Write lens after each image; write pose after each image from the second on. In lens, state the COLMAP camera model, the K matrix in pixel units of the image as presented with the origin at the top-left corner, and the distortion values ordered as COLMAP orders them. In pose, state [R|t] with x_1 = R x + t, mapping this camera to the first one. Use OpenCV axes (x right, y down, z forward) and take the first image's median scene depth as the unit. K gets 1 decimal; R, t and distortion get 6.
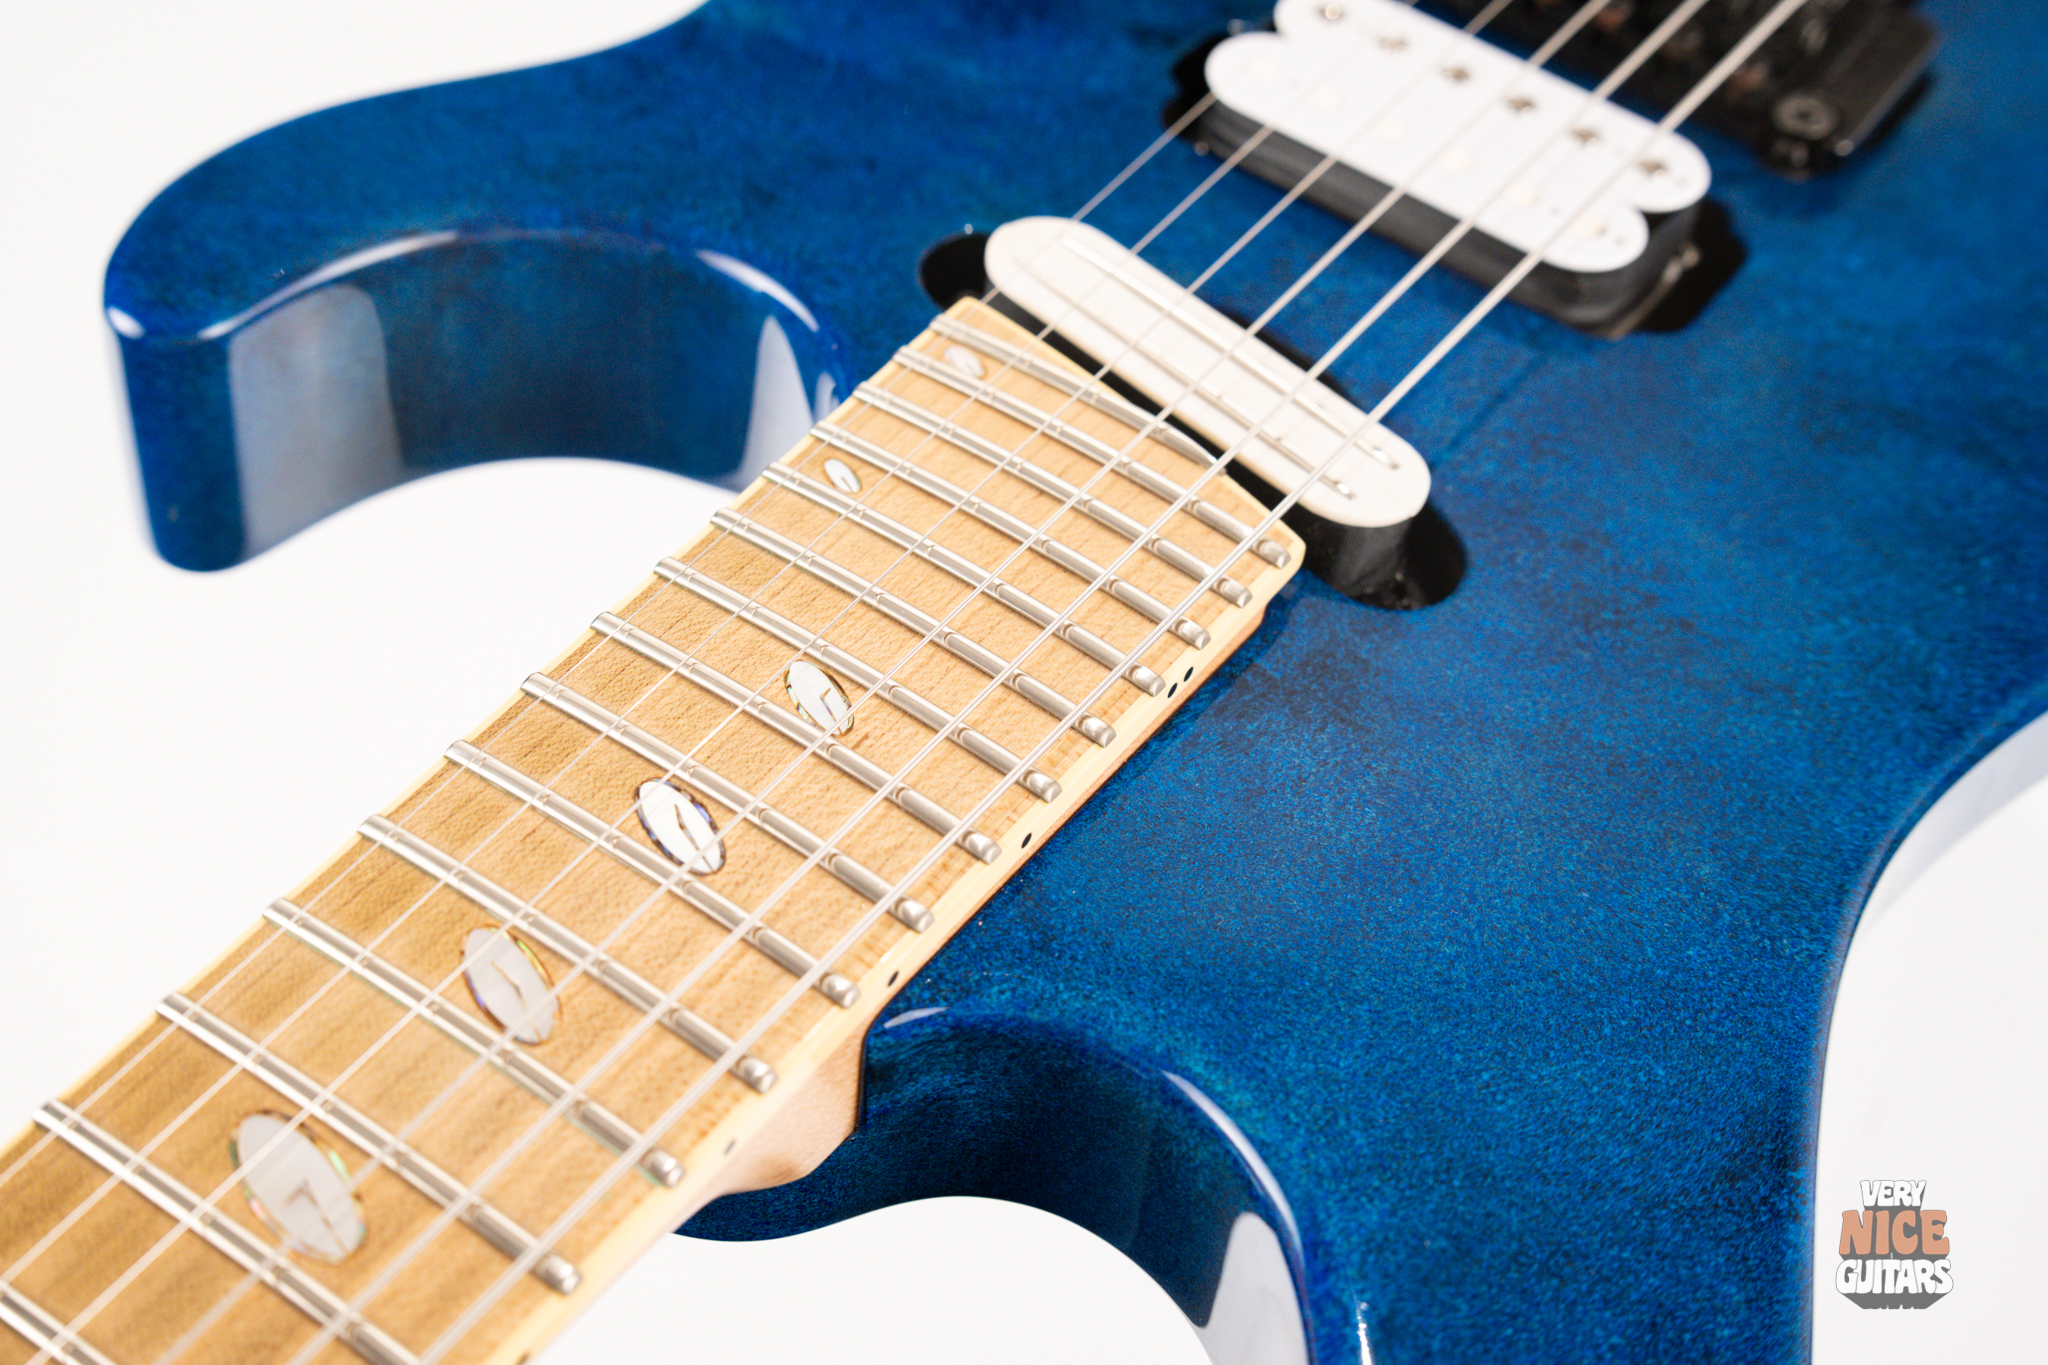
lens RADIAL K [[2971.8, 0, 1021.5], [0, 2971.8, 657.4], [0, 0, 1]] dist [0.079572, -0.155305]
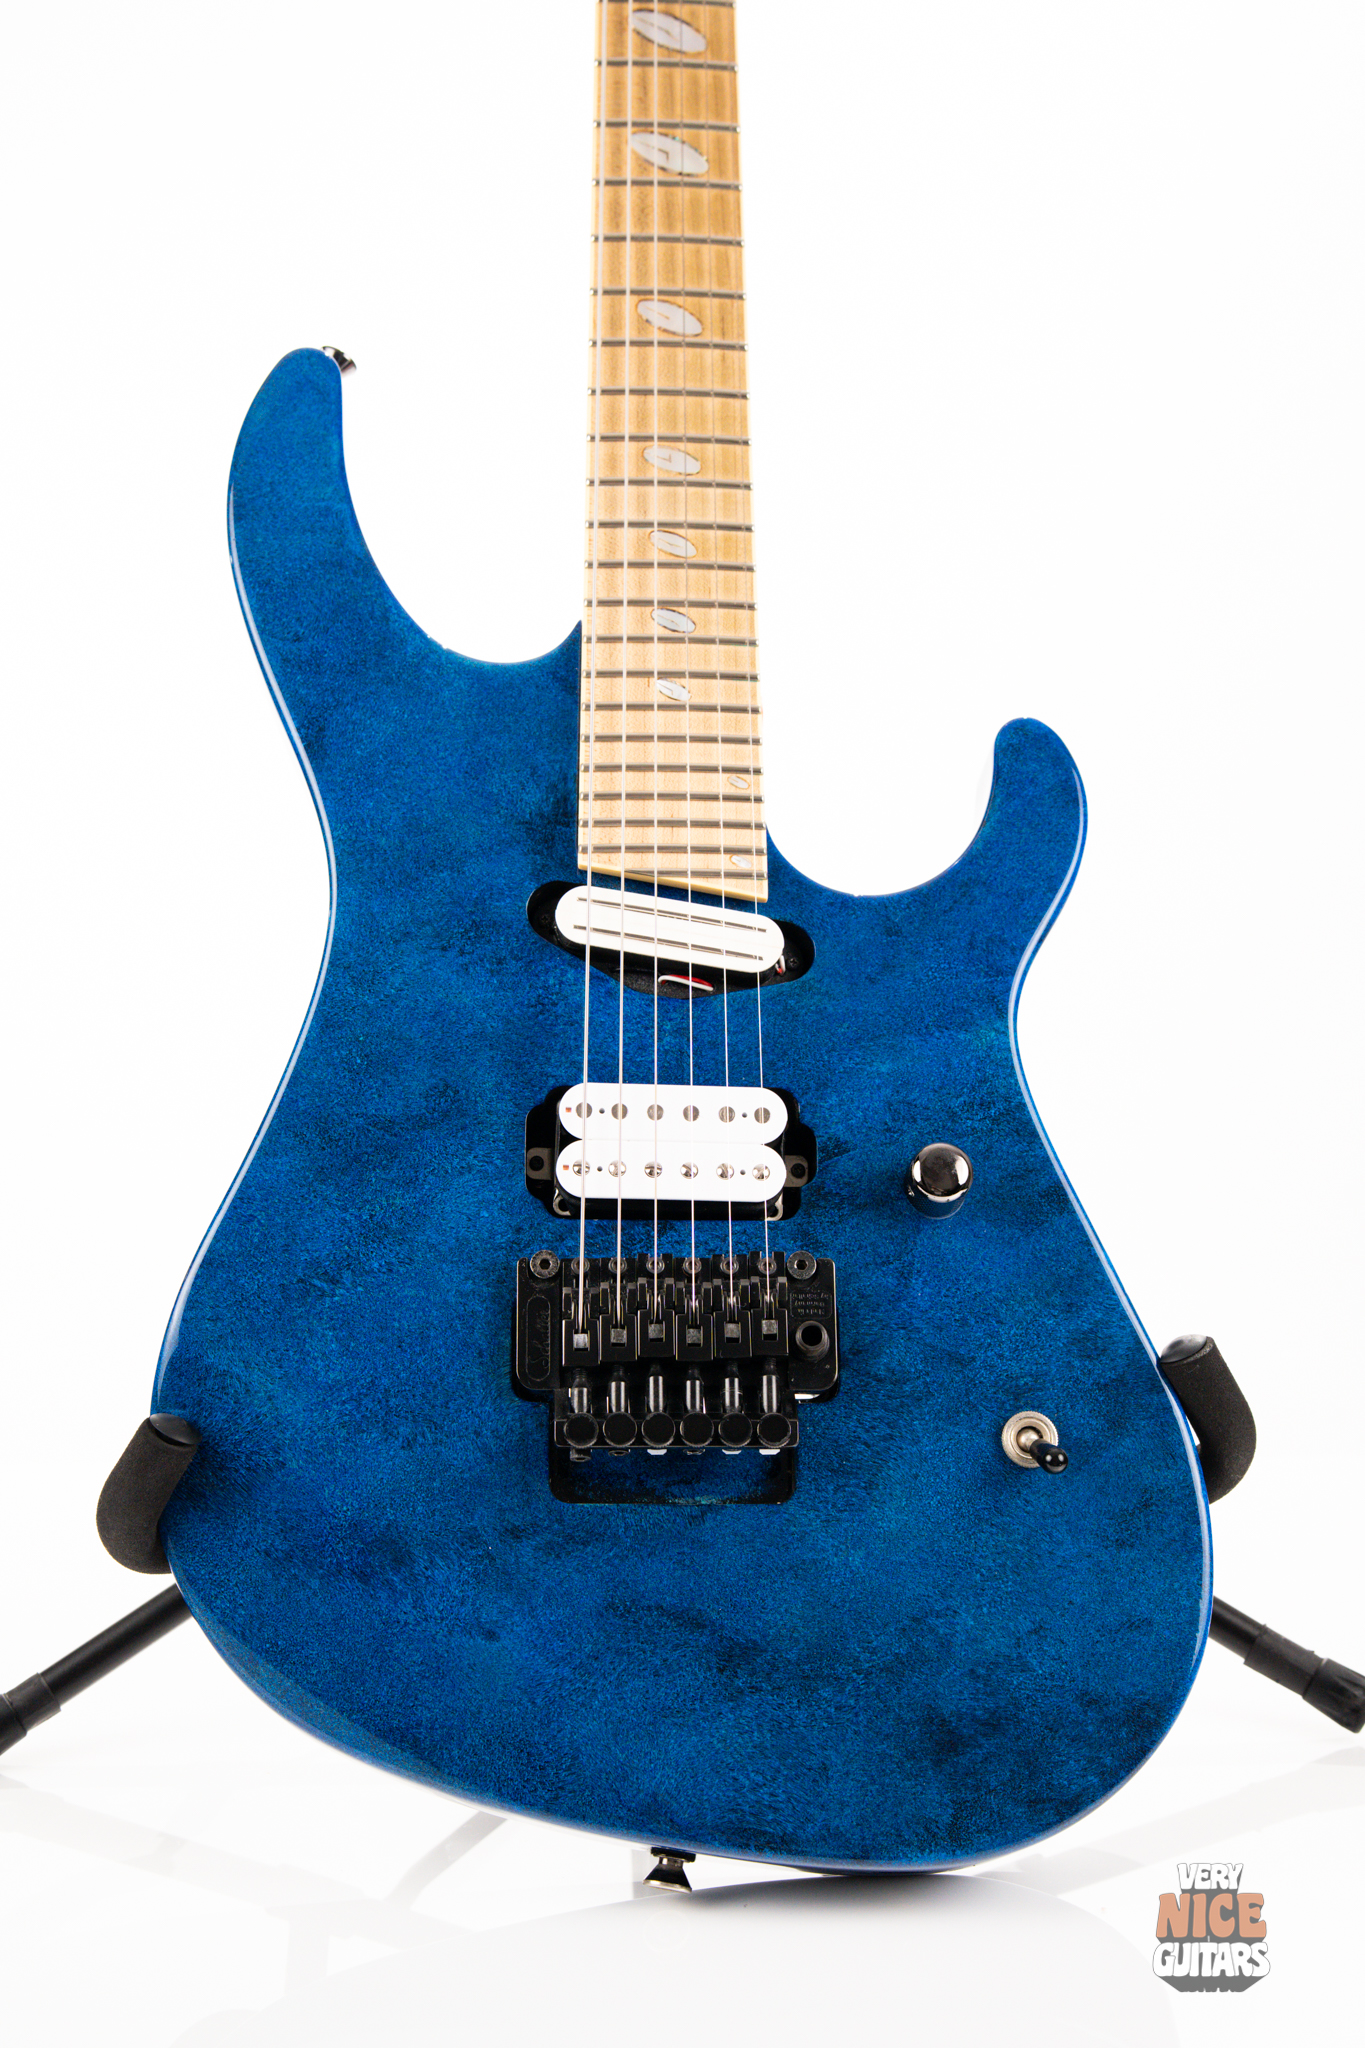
lens RADIAL K [[3015.5, 0, 697.0], [0, 3015.5, 1036.1], [0, 0, 1]] dist [0.106278, -0.323924]
pose [[-0.807229, 0.496412, -0.319306, 0.914639], [-0.507226, -0.306786, 0.805360, -2.221813], [0.301832, 0.812070, 0.499440, -0.137847]]
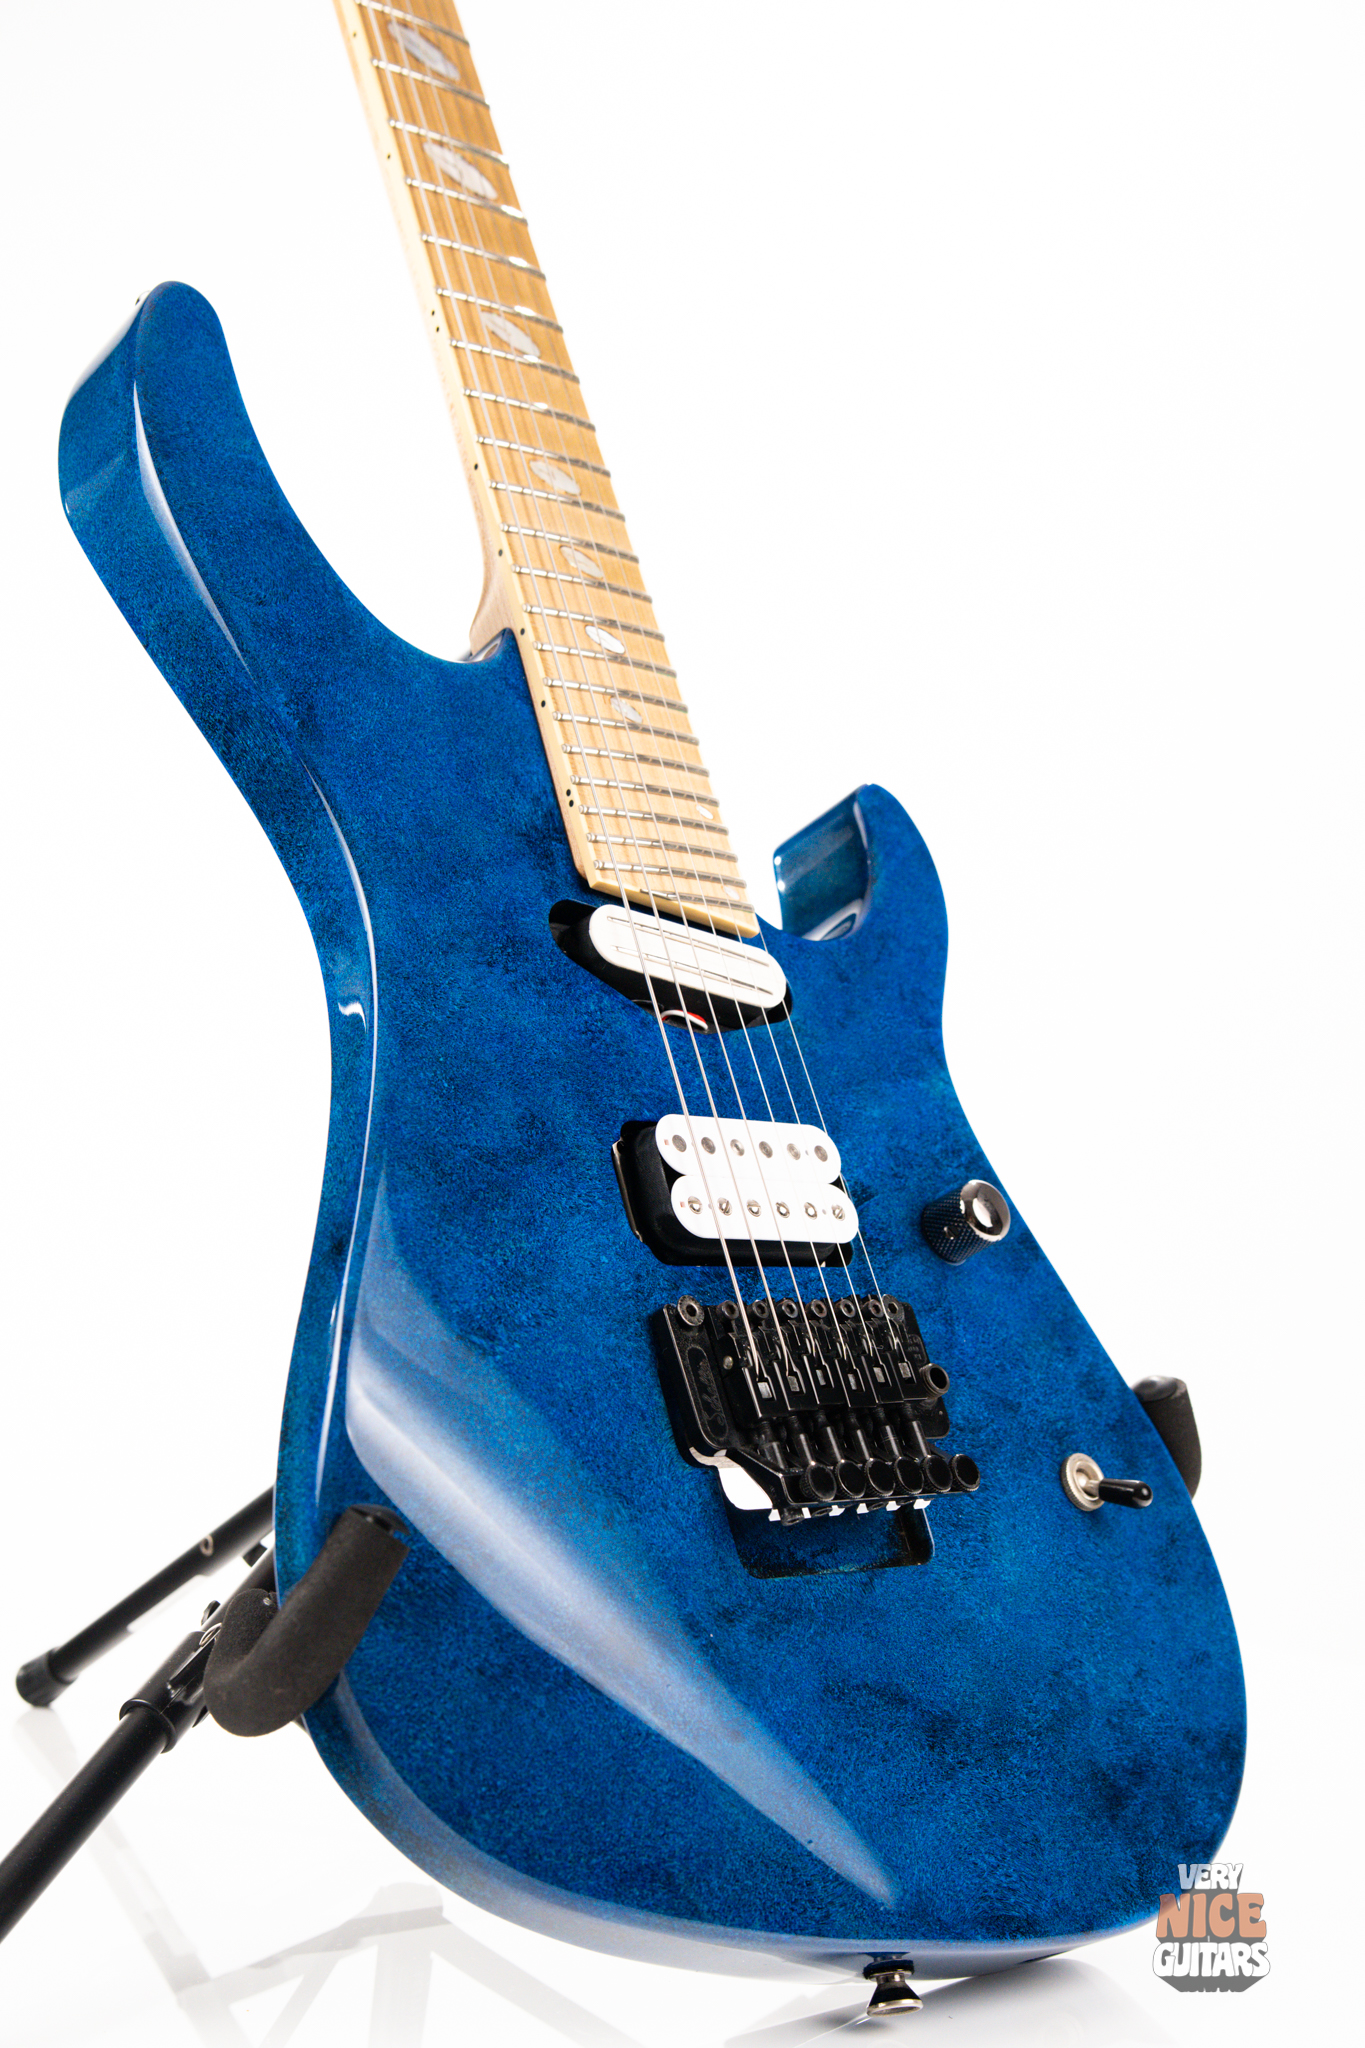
lens RADIAL K [[2893.9, 0, 682.5], [0, 2893.9, 1024.0], [0, 0, 1]] dist [0.105961, -0.343508]
pose [[-0.390762, 0.413973, -0.822151, 1.946845], [-0.919238, -0.222107, 0.325070, -0.845893], [-0.048035, 0.882777, 0.467331, 0.058906]]
